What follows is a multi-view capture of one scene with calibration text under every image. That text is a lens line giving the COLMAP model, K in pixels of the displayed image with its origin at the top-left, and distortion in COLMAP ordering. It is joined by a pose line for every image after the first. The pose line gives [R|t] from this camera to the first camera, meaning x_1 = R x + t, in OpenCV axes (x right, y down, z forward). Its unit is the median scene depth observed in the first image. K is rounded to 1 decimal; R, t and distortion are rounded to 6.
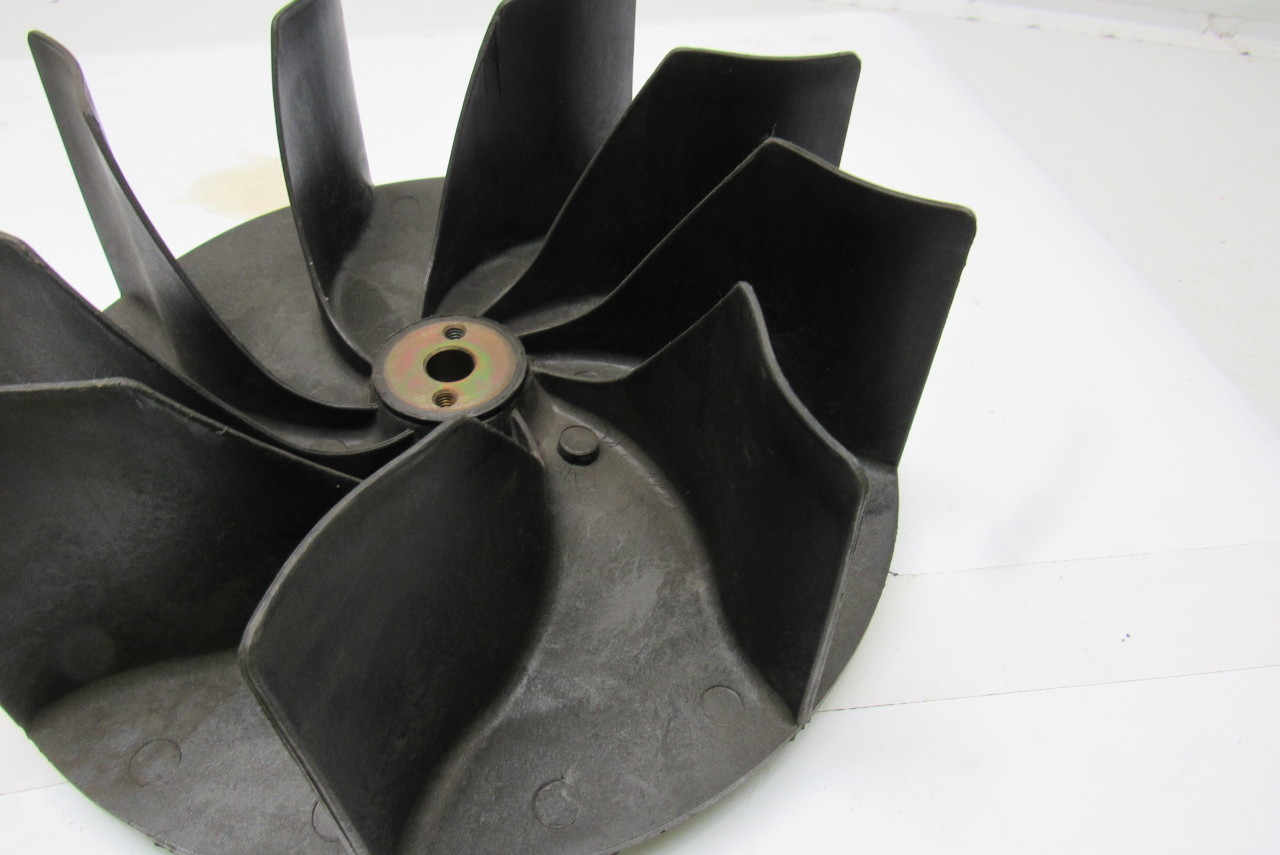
lens RADIAL K [[905.8, 0, 640.0], [0, 905.8, 427.5], [0, 0, 1]] dist [-0.029394, -0.000721]
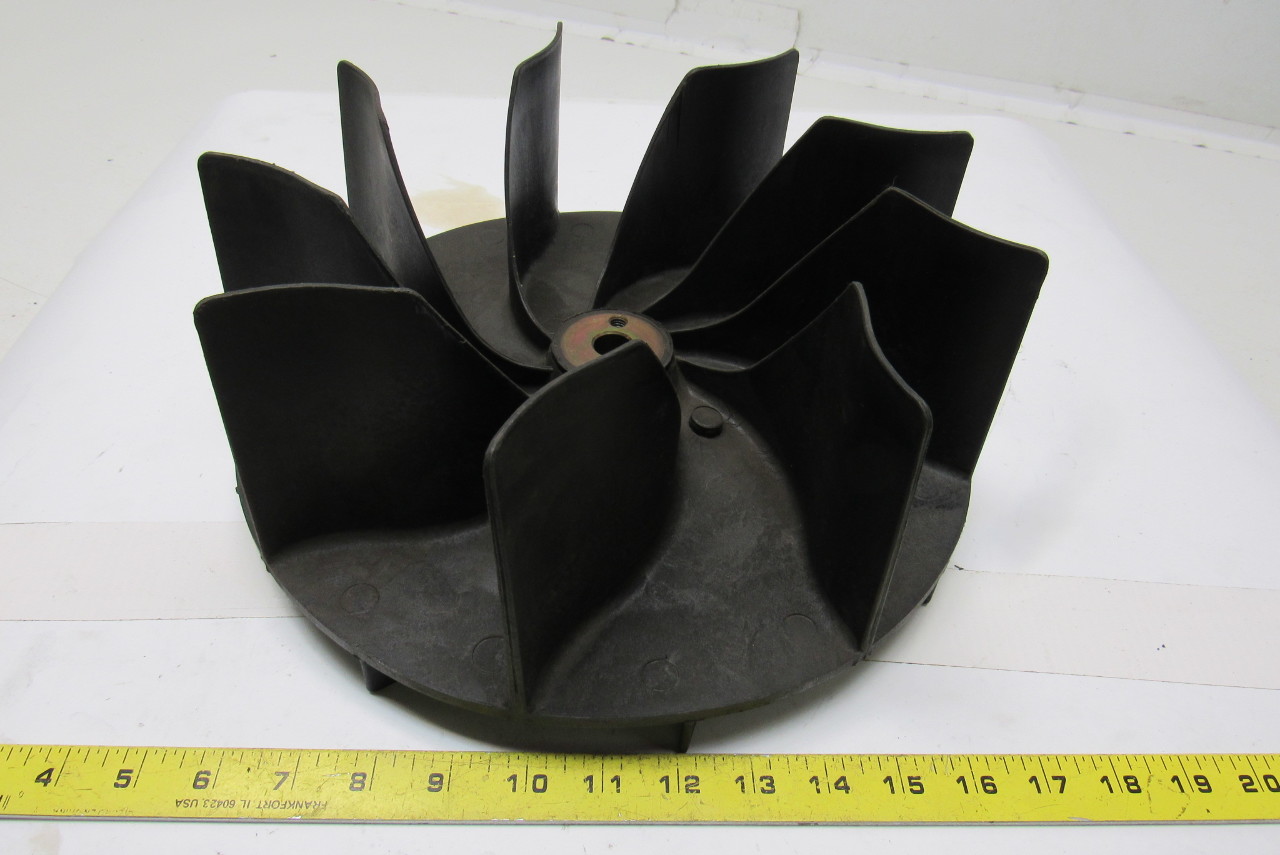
lens RADIAL K [[905.8, 0, 640.0], [0, 905.8, 427.5], [0, 0, 1]] dist [-0.029394, -0.000721]
pose [[0.985284, 0.123180, -0.118498, -0.010377], [-0.133480, 0.987545, -0.083291, 0.148929], [0.106762, 0.097883, 0.989455, -0.234133]]
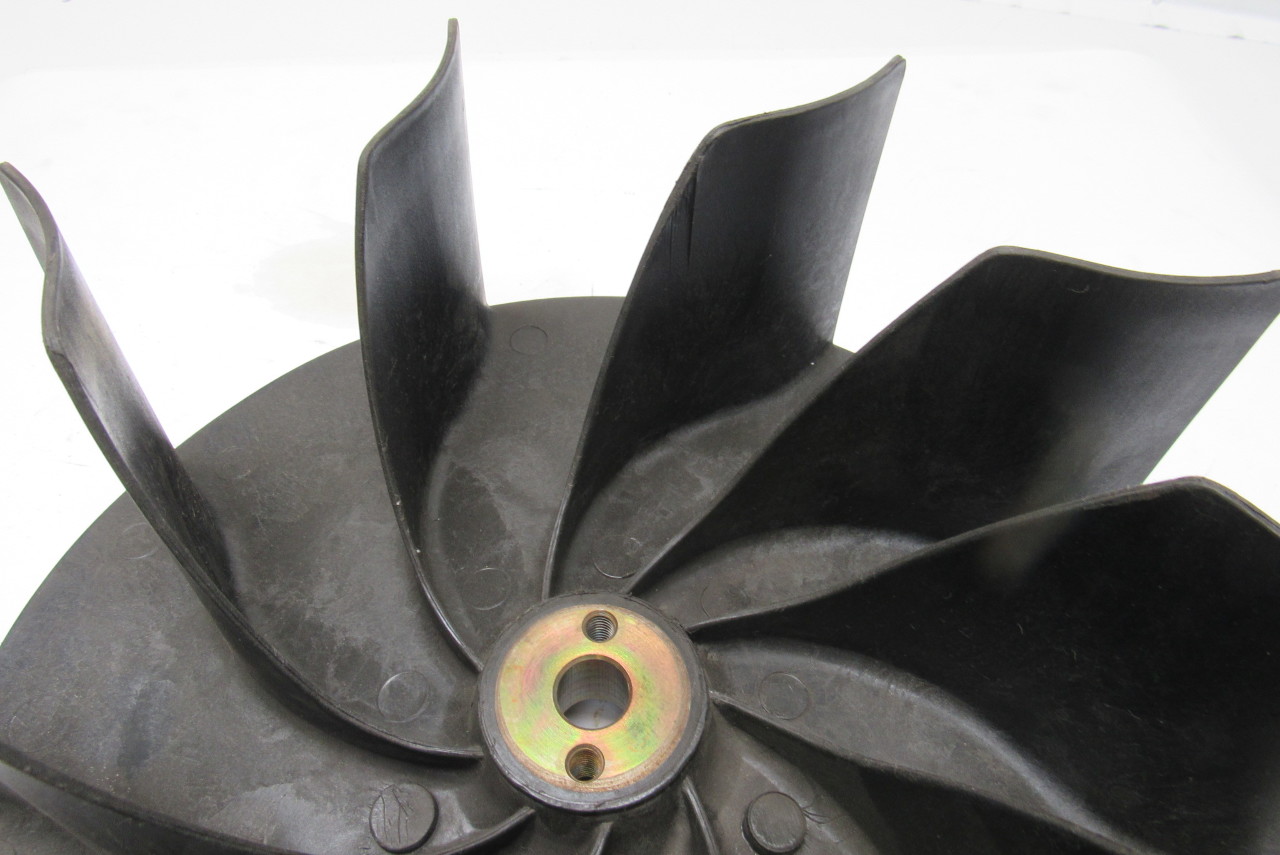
lens RADIAL K [[905.8, 0, 640.0], [0, 905.8, 427.5], [0, 0, 1]] dist [-0.029394, -0.000721]
pose [[0.993330, 0.080424, -0.082626, -0.141806], [-0.076128, 0.995641, 0.053893, -0.312694], [0.086600, -0.047243, 0.995122, 0.365285]]
